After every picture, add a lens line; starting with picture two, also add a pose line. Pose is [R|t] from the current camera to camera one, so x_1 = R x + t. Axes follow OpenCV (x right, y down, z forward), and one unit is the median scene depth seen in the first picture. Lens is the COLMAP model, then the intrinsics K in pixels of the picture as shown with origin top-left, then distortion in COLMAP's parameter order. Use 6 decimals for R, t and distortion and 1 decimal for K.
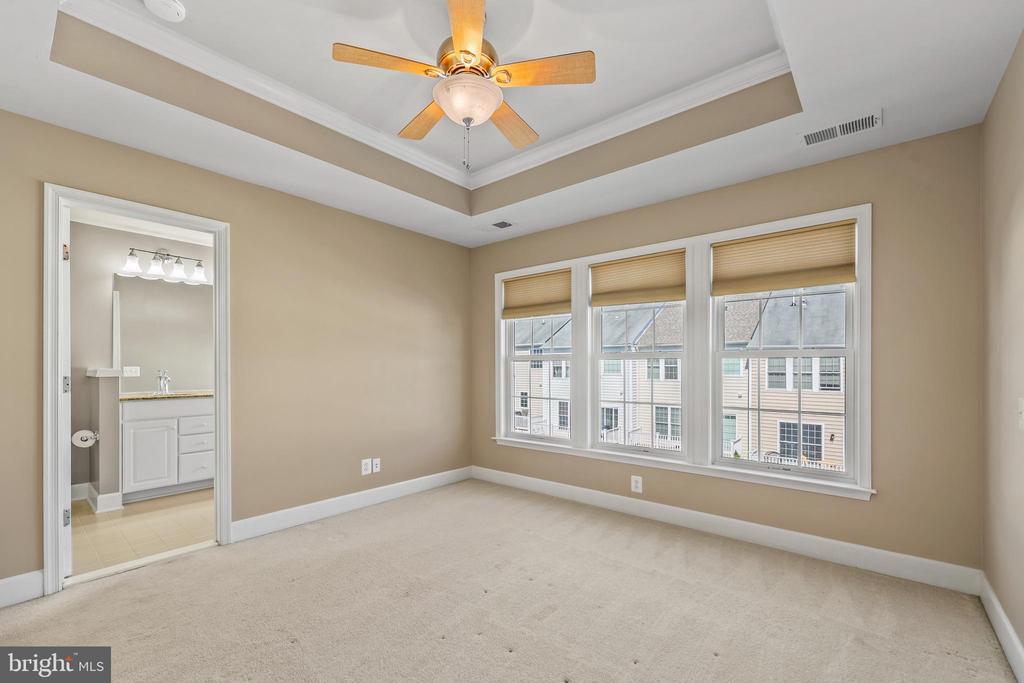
lens RADIAL K [[430.3, 0, 512.5], [0, 430.3, 356.2], [0, 0, 1]] dist [0.001341, 0.000069]
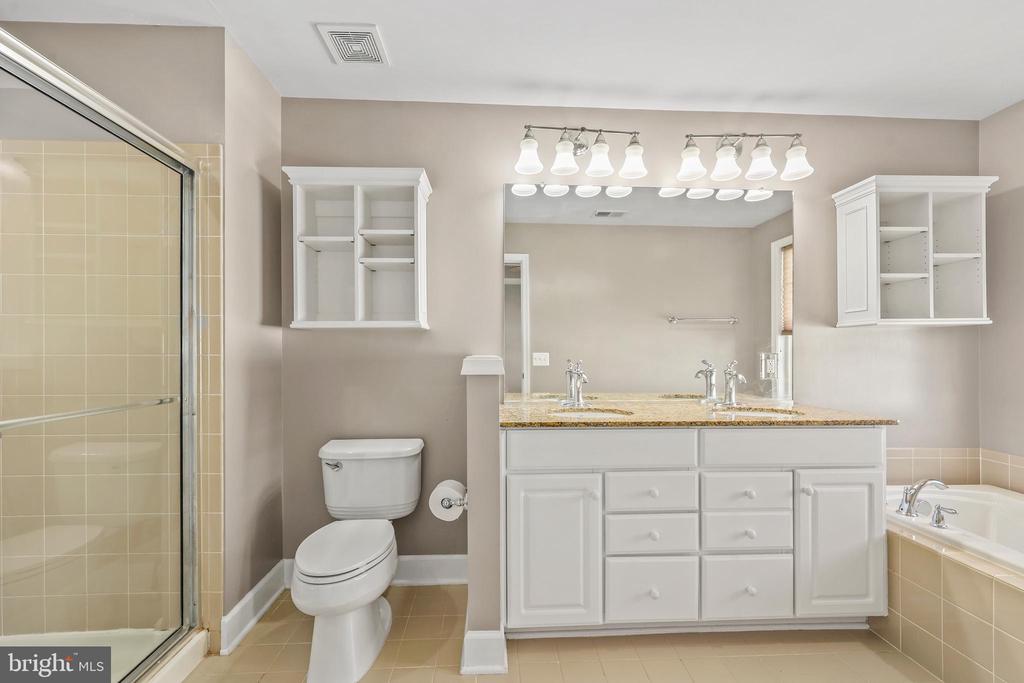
lens RADIAL K [[430.3, 0, 512.5], [0, 430.3, 356.2], [0, 0, 1]] dist [0.001341, 0.000069]
pose [[0.682278, 0.014570, -0.730948, -0.526773], [0.005195, 0.999680, 0.024776, 0.016333], [0.731074, -0.020702, 0.681984, 0.643655]]
